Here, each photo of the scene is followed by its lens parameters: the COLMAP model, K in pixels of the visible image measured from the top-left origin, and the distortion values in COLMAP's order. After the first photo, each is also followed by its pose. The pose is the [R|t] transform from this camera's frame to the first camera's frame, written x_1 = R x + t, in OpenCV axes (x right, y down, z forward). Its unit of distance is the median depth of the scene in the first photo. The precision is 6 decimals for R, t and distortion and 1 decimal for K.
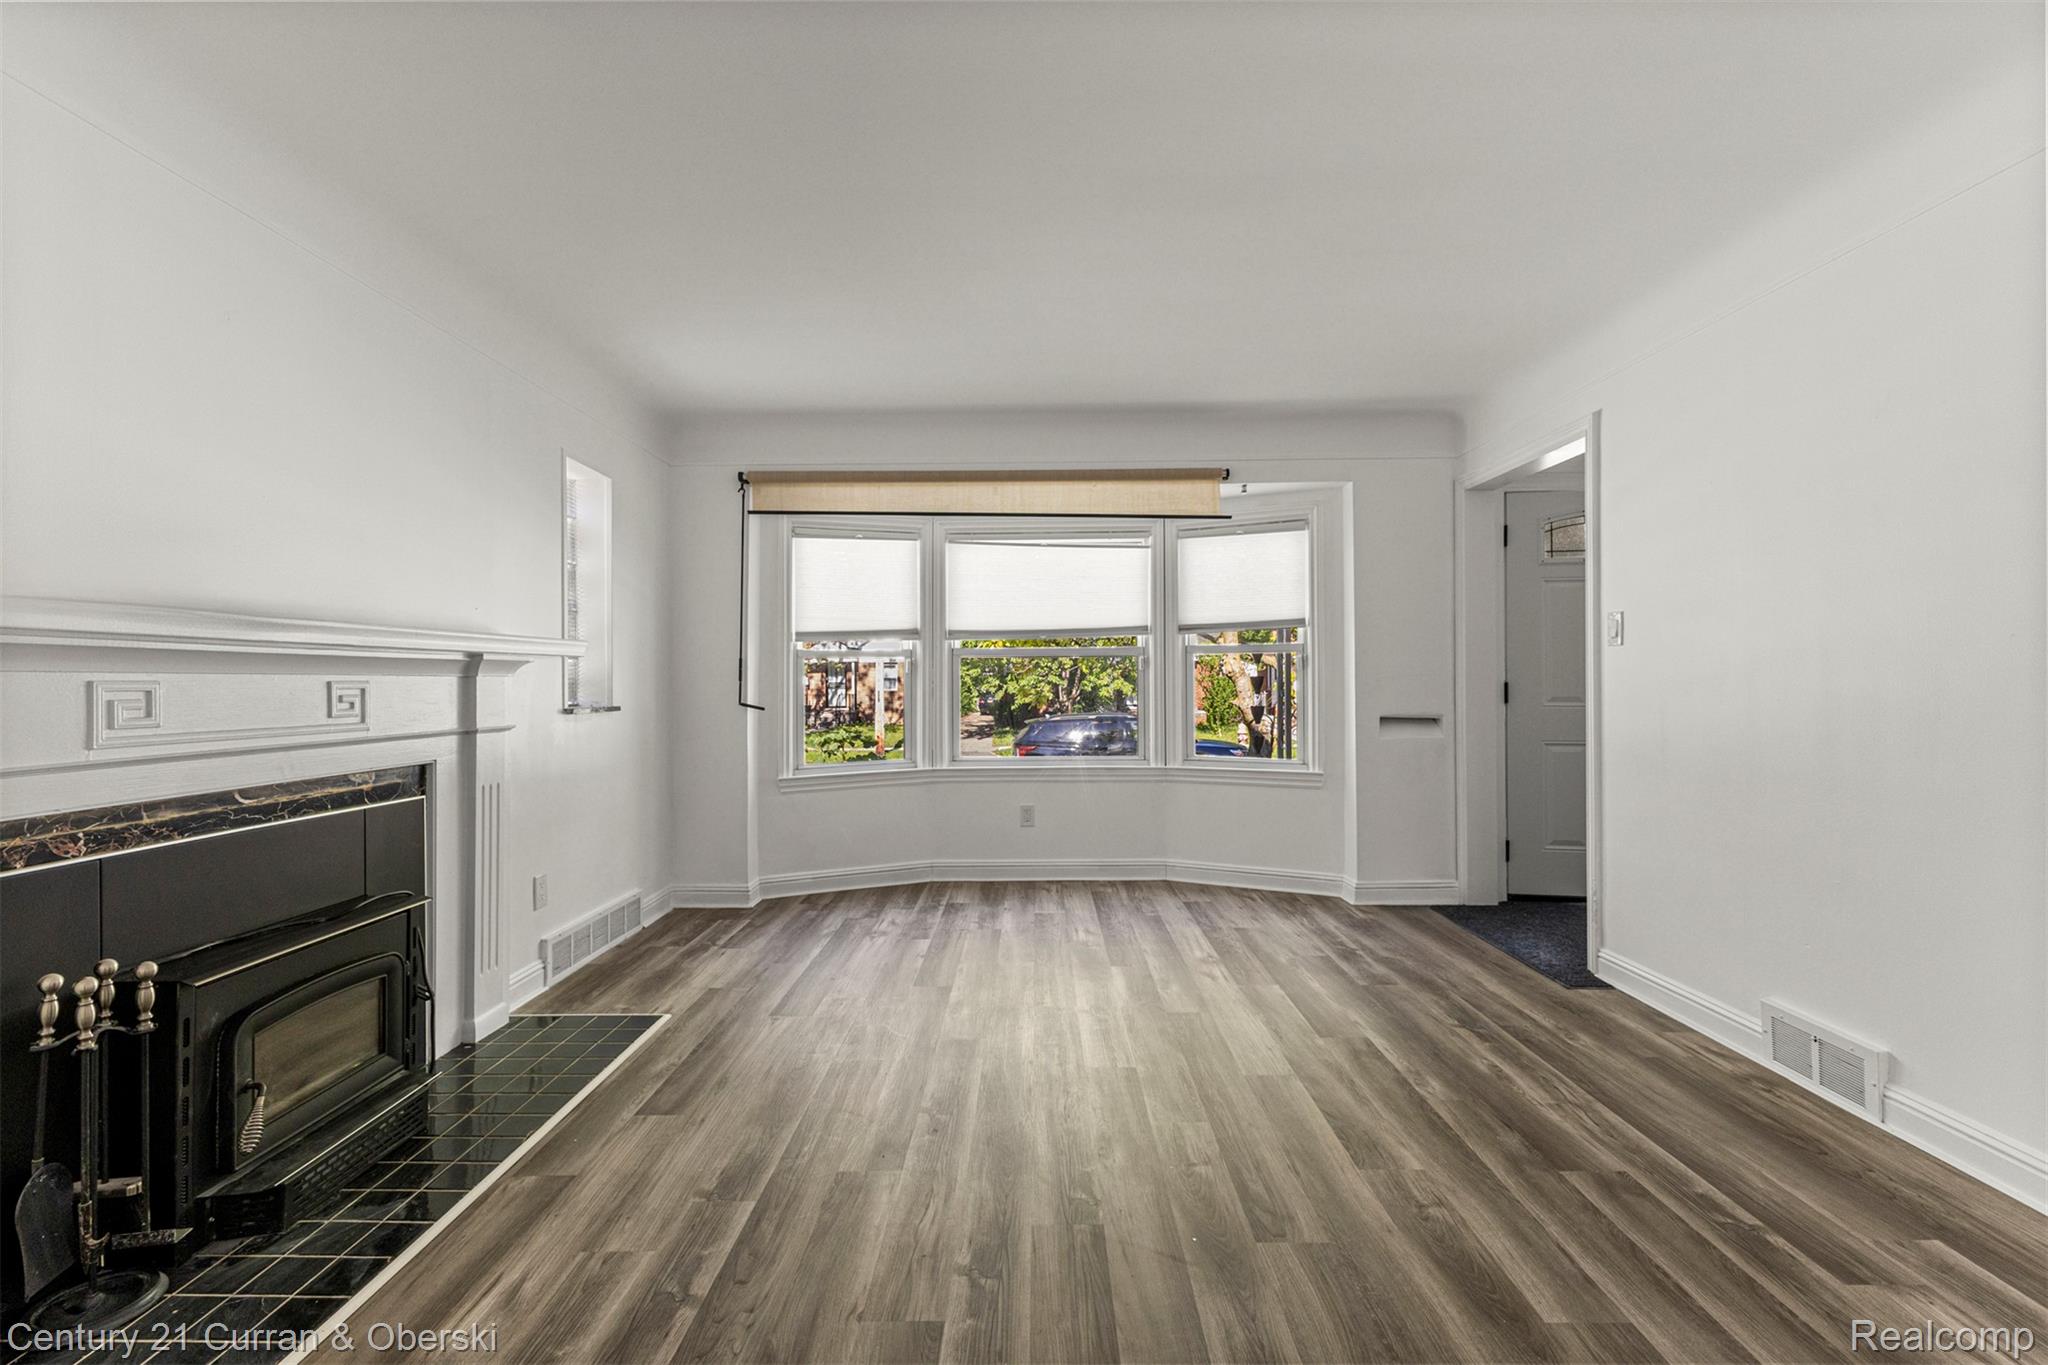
lens RADIAL K [[890.5, 0, 1032.7], [0, 890.5, 682.0], [0, 0, 1]] dist [0.010369, -0.002188]
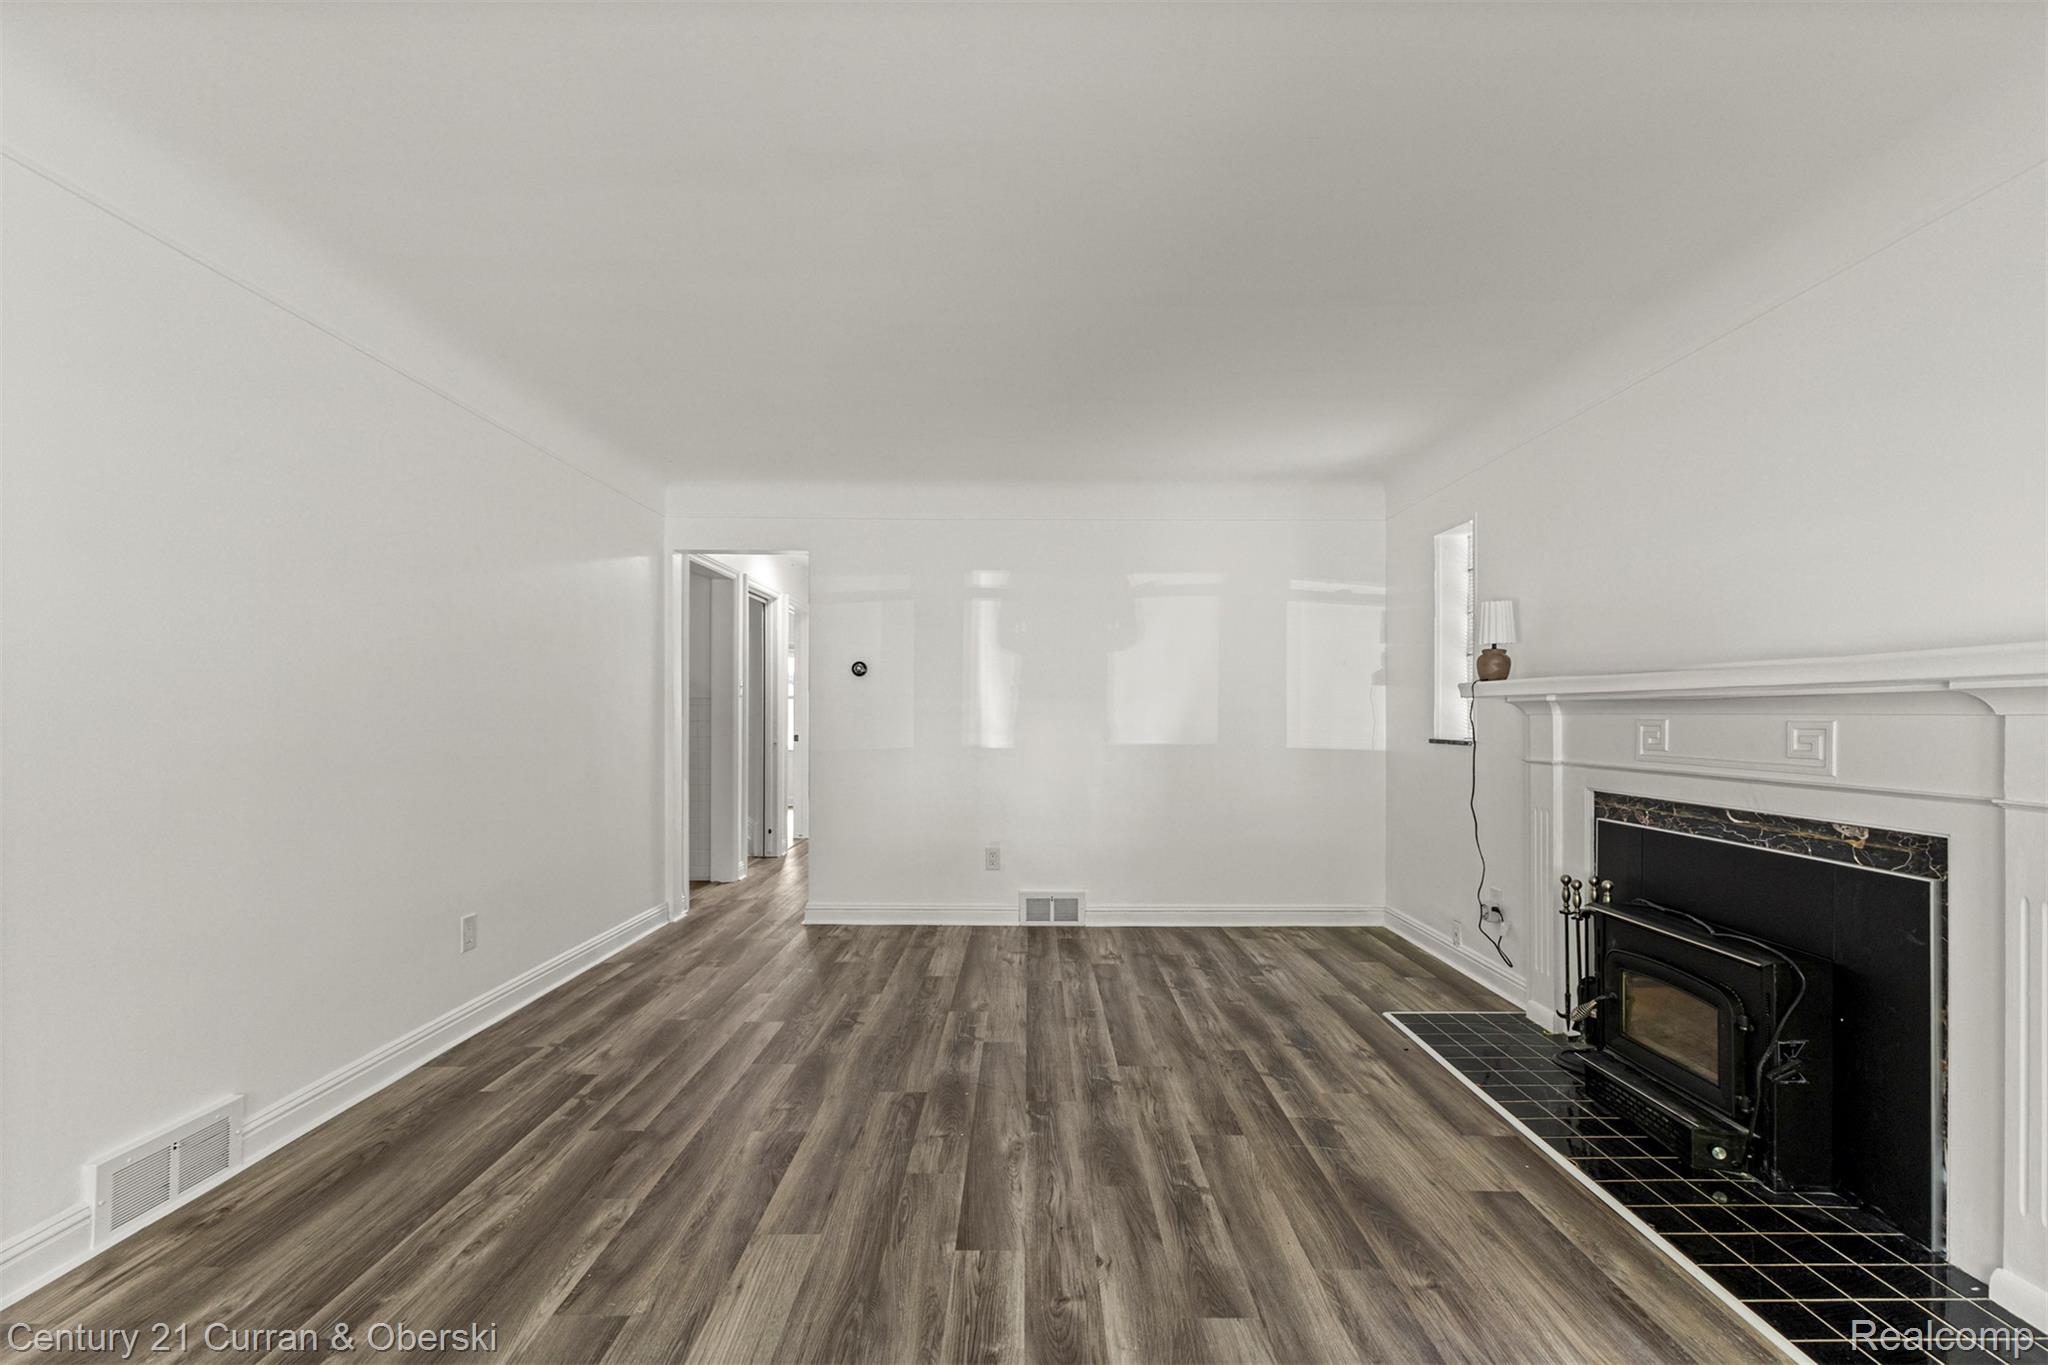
lens RADIAL K [[890.5, 0, 1011.4], [0, 890.5, 713.3], [0, 0, 1]] dist [0.010369, -0.002188]
pose [[-0.999907, 0.003597, 0.013189, 0.074670], [0.003612, 0.999993, 0.001142, -0.015385], [-0.013184, 0.001189, -0.999912, 2.231661]]
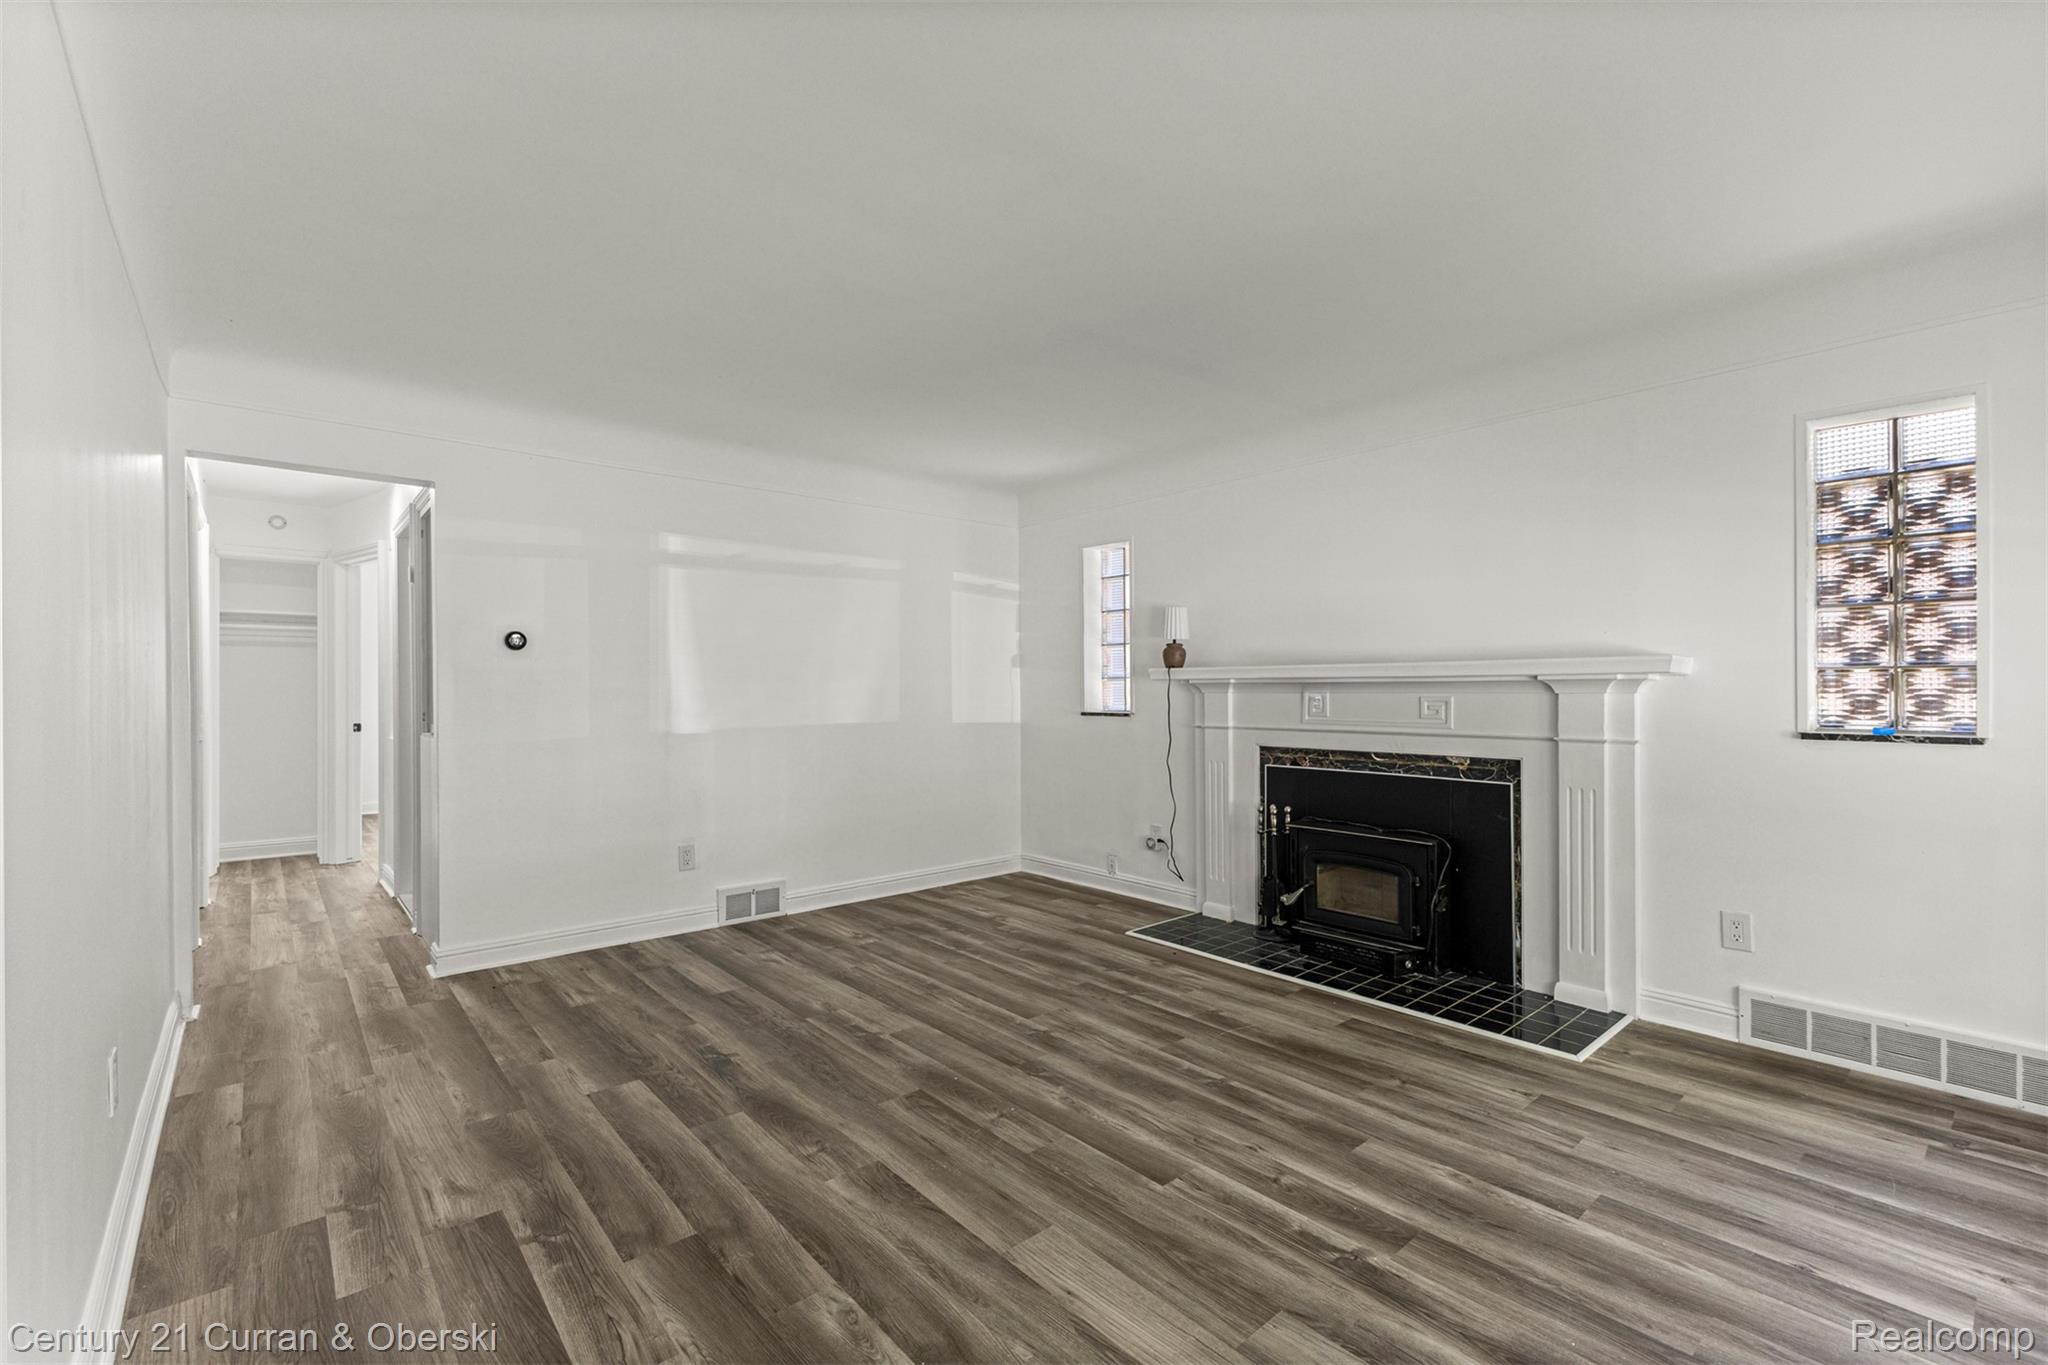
lens RADIAL K [[890.5, 0, 1014.5], [0, 890.5, 678.6], [0, 0, 1]] dist [0.010369, -0.002188]
pose [[-0.765625, 0.002742, -0.643281, 0.954465], [0.007240, 0.999964, -0.004354, -0.036842], [0.643247, -0.007991, -0.765617, 1.981112]]
